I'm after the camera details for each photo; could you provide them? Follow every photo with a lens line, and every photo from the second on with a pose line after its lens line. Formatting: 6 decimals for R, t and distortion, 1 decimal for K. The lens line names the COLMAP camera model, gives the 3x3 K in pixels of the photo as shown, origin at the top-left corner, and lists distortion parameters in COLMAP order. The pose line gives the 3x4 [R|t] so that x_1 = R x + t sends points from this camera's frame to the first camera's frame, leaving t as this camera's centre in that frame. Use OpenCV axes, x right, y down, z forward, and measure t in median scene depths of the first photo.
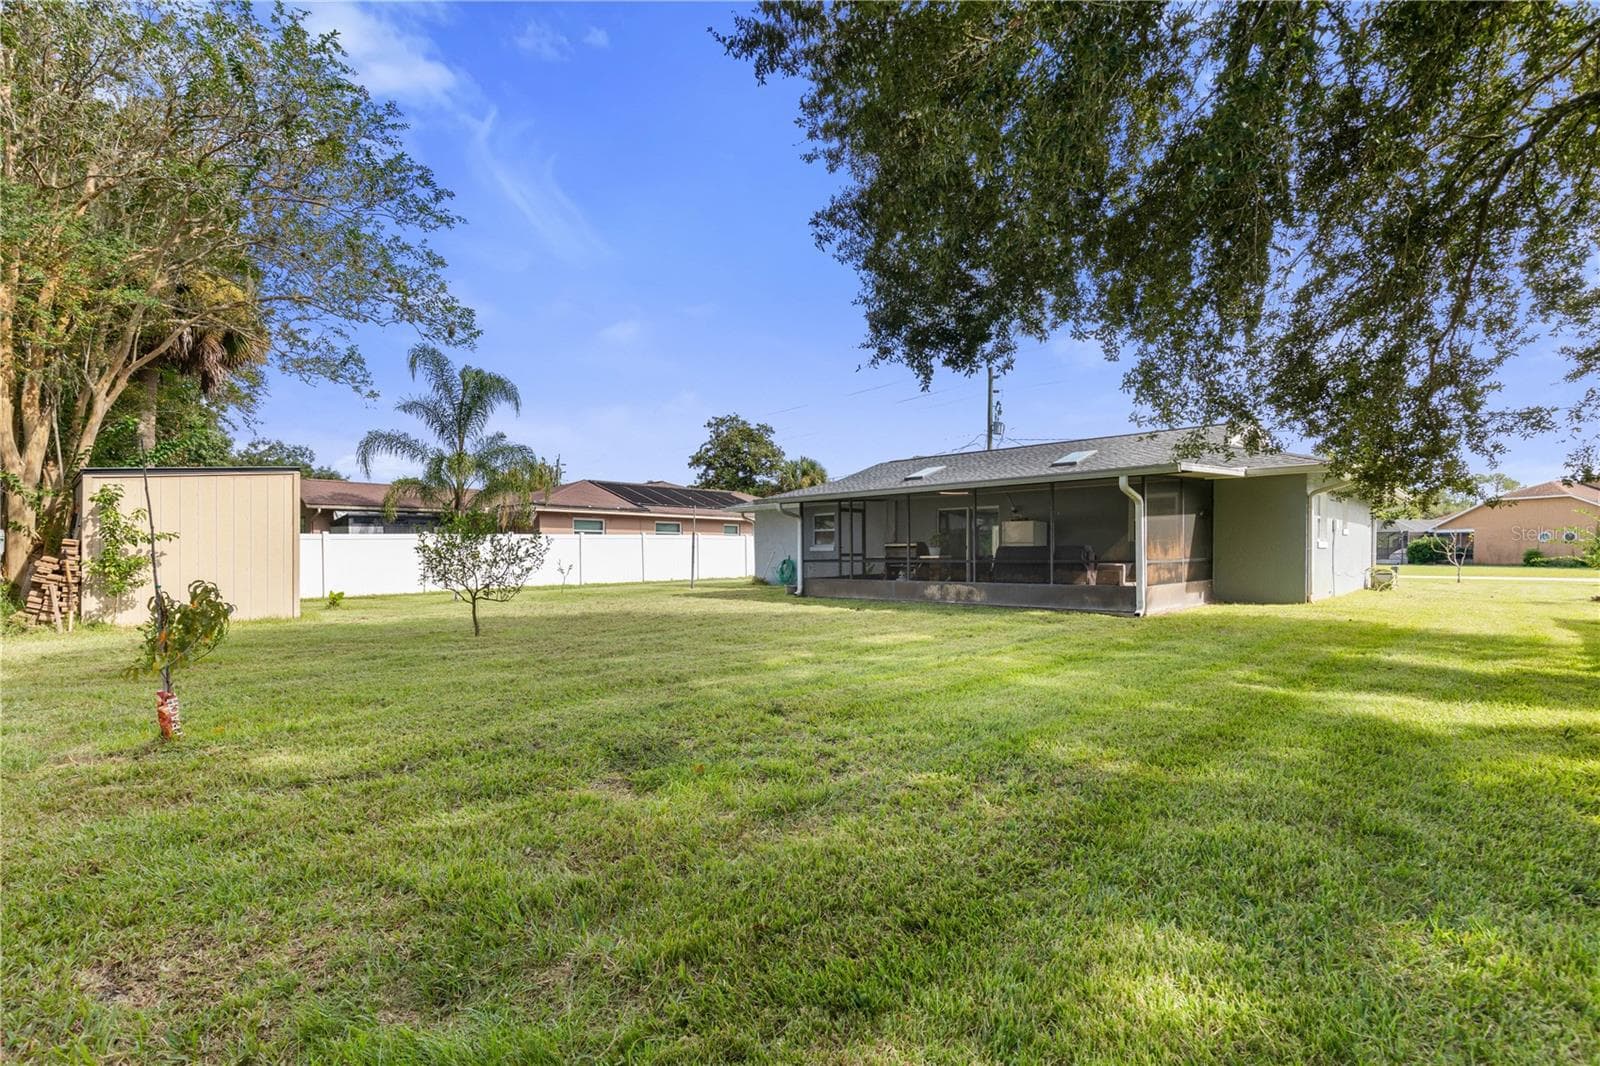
lens RADIAL K [[1327.3, 0, 800.0], [0, 1327.3, 533.0], [0, 0, 1]] dist [0.000173, 0.011907]
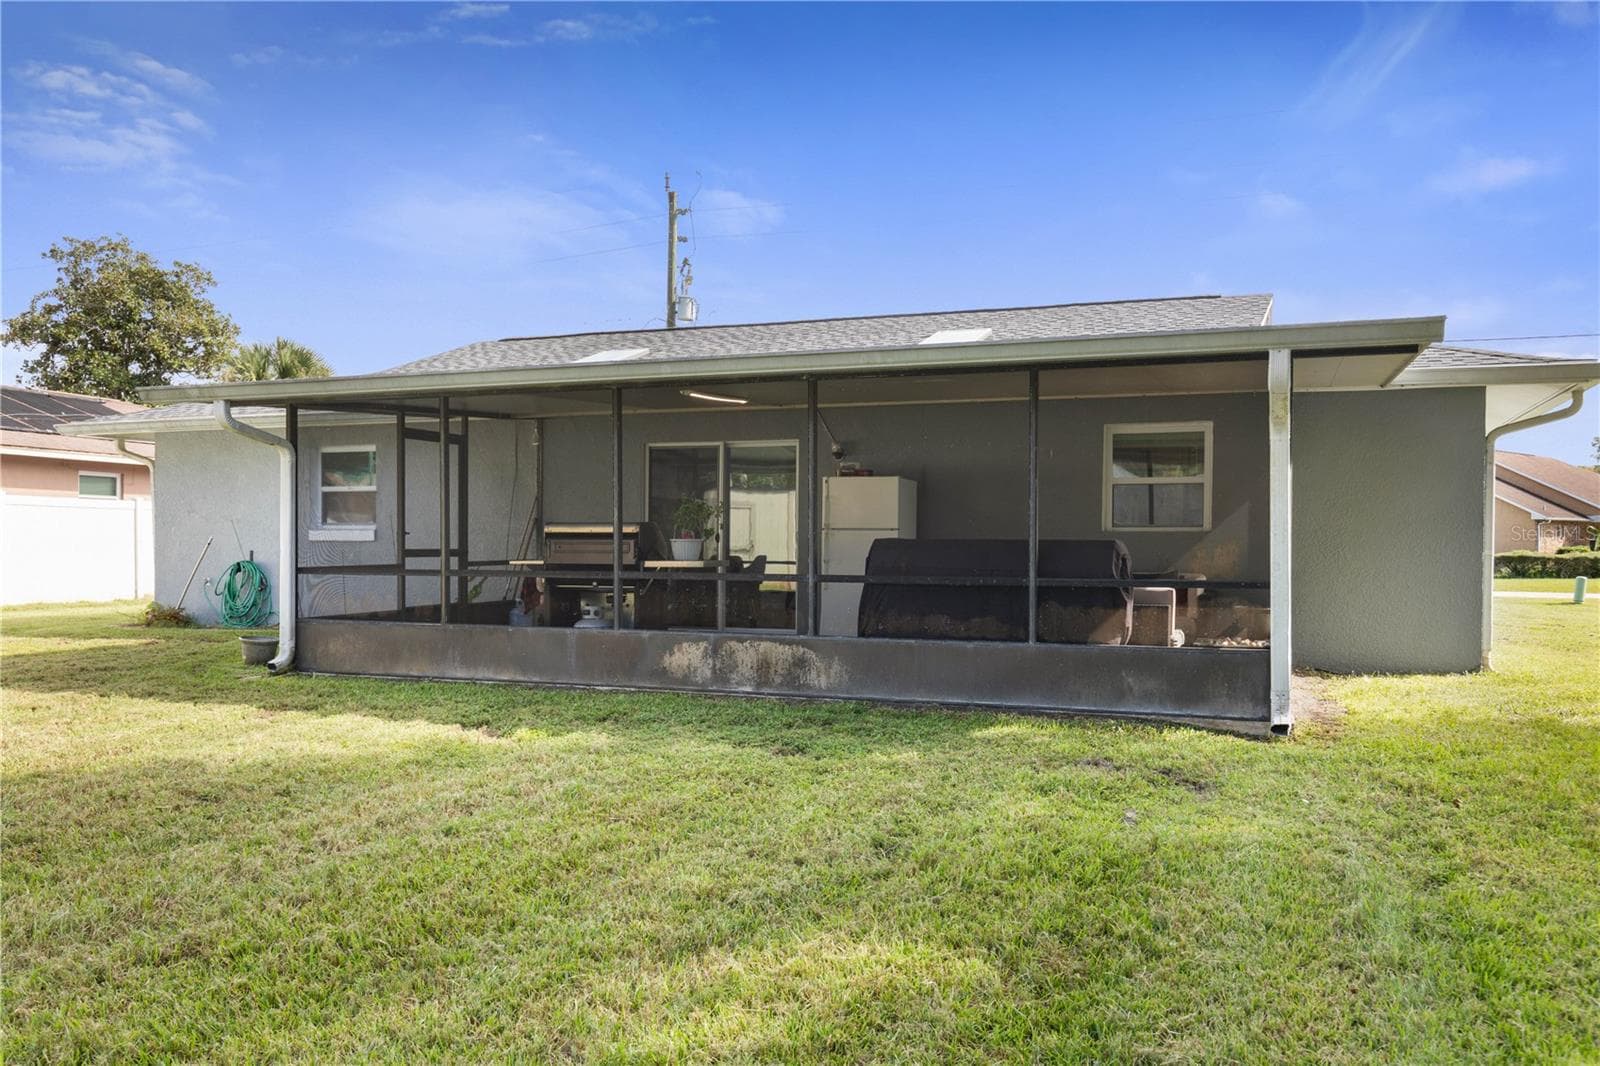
lens RADIAL K [[1079.5, 0, 758.0], [0, 1079.5, 541.5], [0, 0, 1]] dist [0.001049, -0.000483]
pose [[0.904845, 0.007319, 0.425679, -0.008090], [-0.019468, 0.999518, 0.024196, 0.003258], [-0.425296, -0.030181, 0.904551, 0.605856]]
